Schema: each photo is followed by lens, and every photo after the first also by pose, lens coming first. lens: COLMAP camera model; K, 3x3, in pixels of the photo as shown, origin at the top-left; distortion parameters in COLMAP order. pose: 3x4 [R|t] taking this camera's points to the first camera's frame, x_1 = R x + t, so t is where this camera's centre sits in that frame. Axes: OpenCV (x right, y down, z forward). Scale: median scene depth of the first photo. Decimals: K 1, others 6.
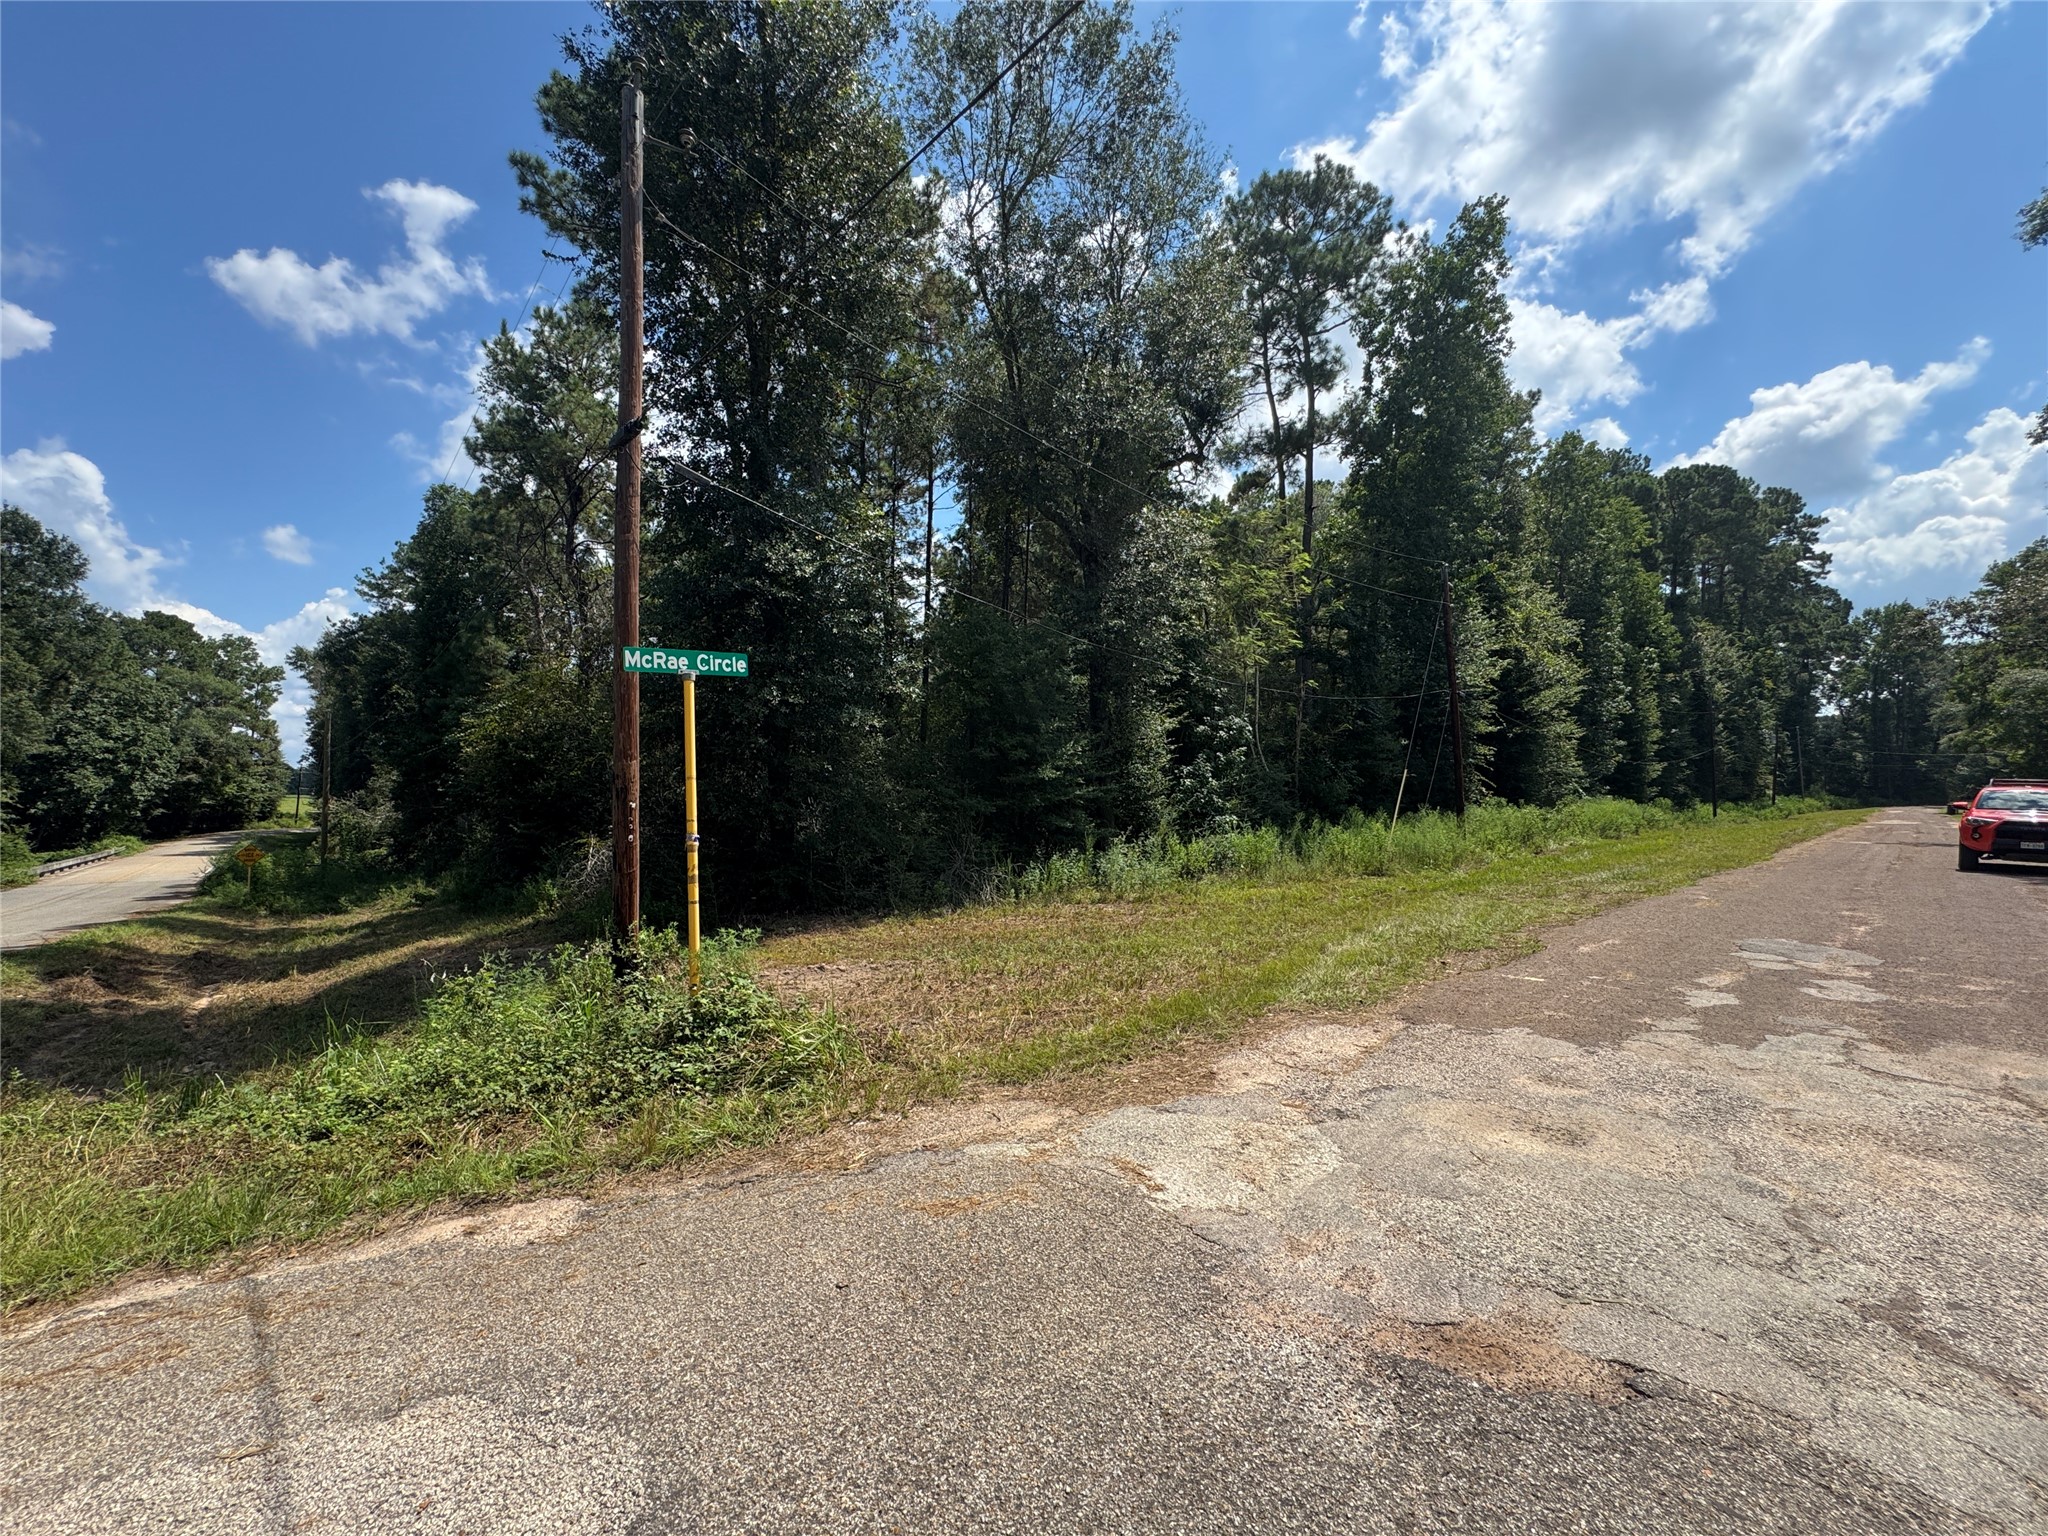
lens RADIAL K [[819.4, 0, 1022.3], [0, 819.4, 769.1], [0, 0, 1]] dist [-0.003838, -0.000692]
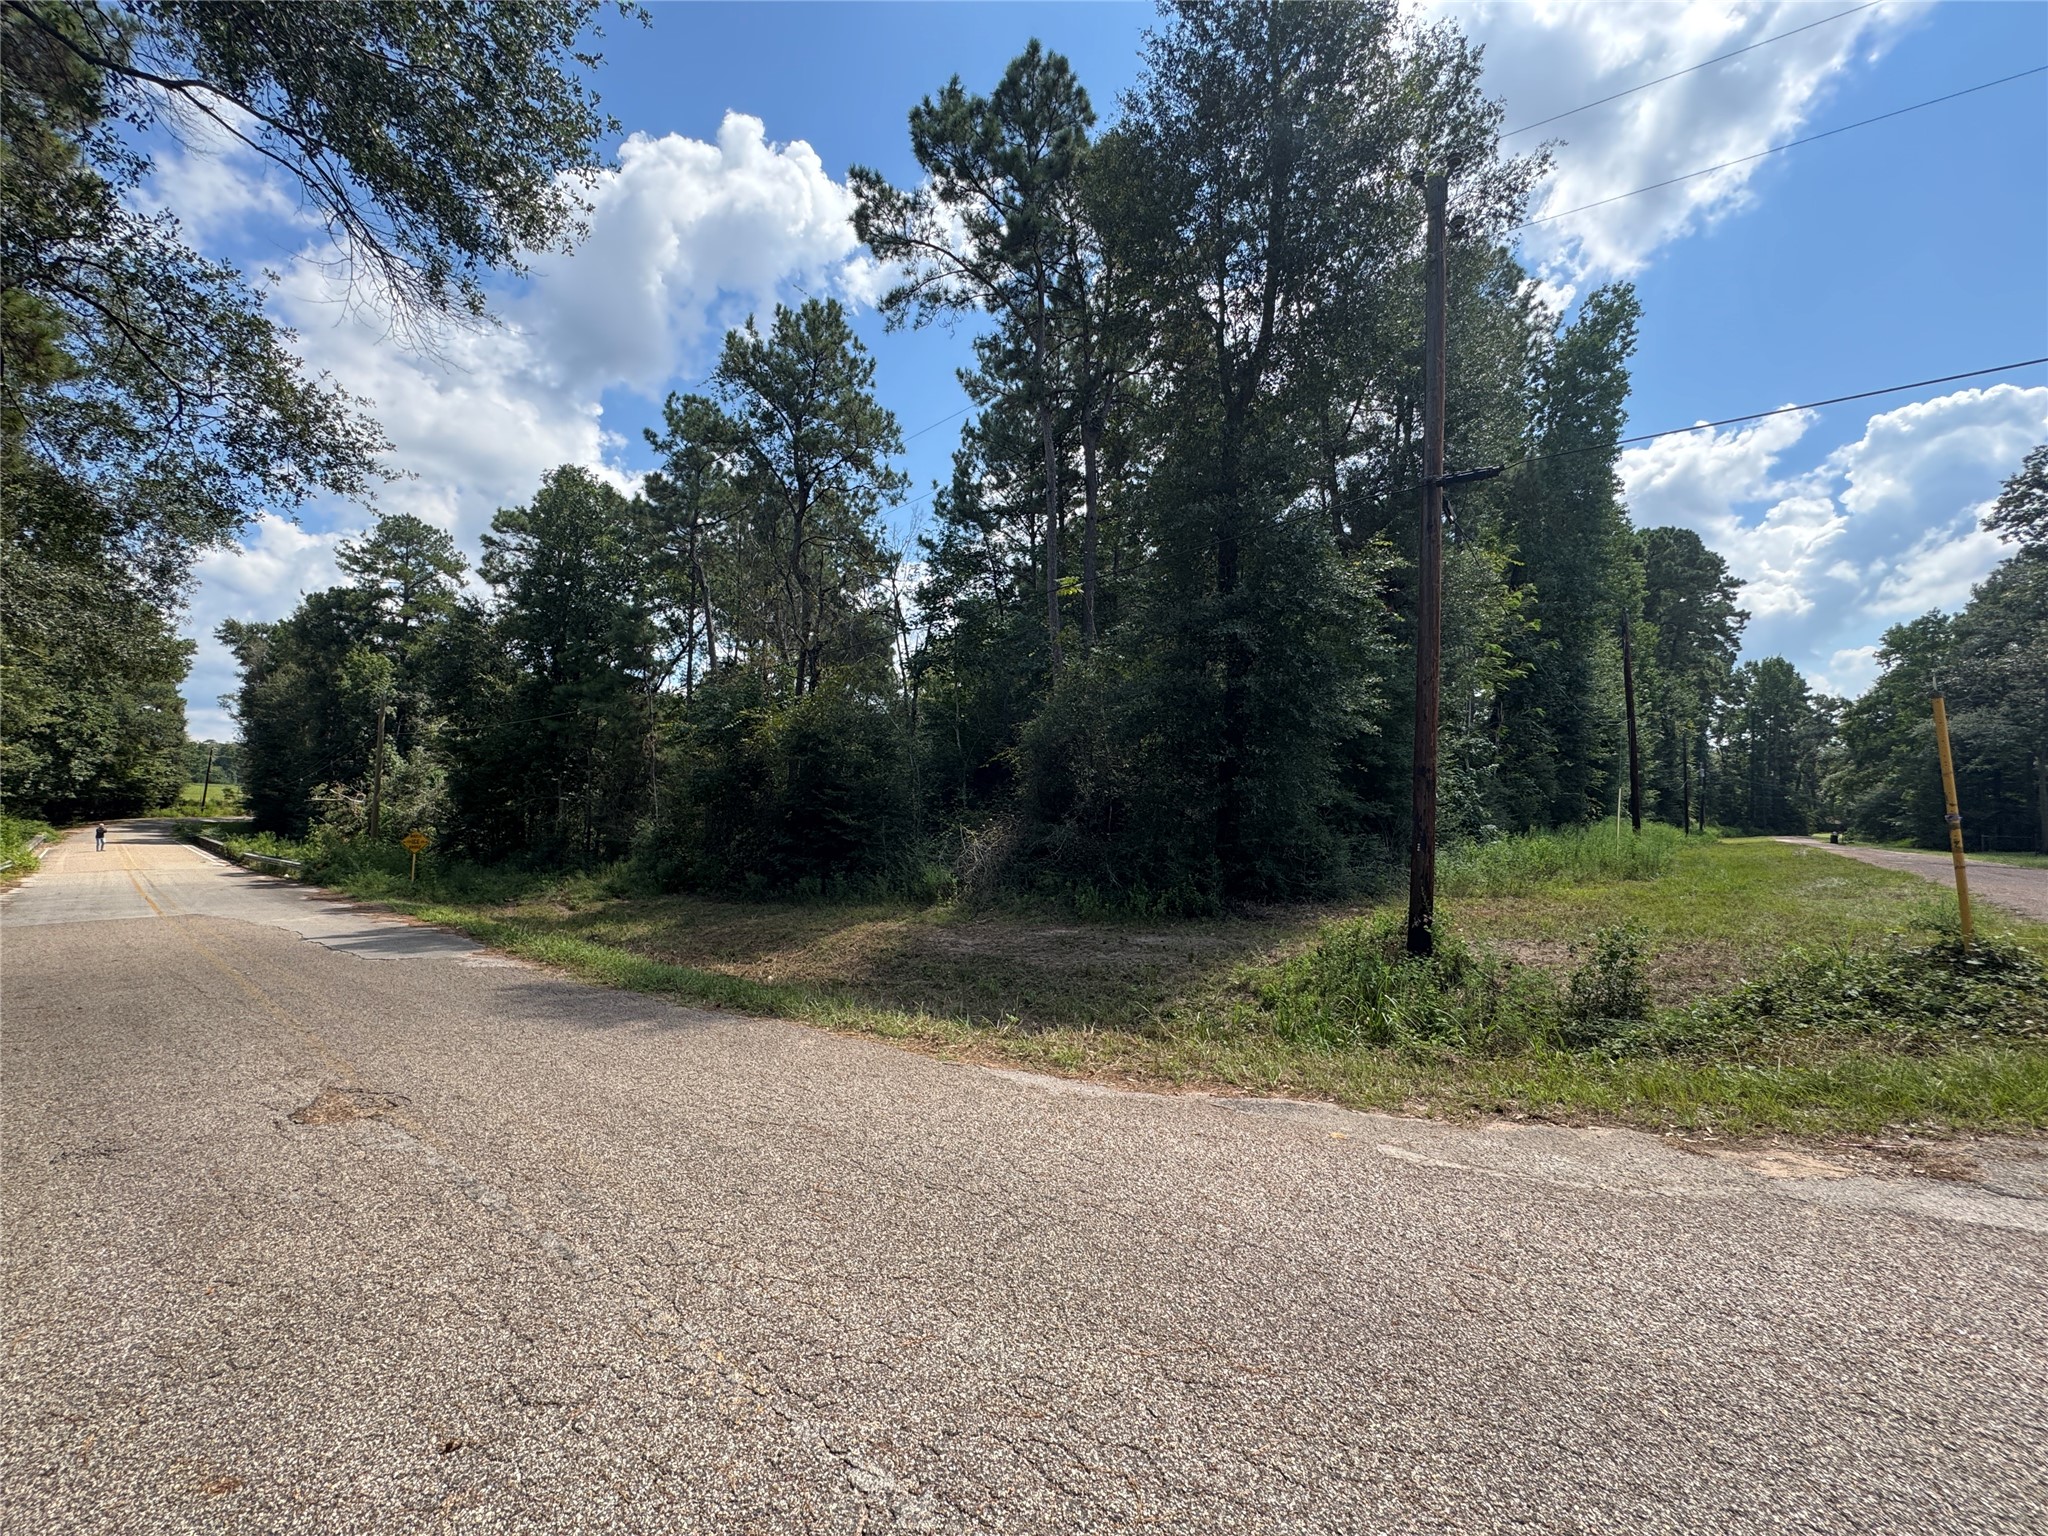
lens RADIAL K [[819.4, 0, 980.1], [0, 819.4, 785.6], [0, 0, 1]] dist [-0.003838, -0.000692]
pose [[0.993077, 0.031362, 0.113202, -0.177175], [-0.031903, 0.999487, 0.002975, 0.008990], [-0.113051, -0.006566, 0.993568, -0.013081]]
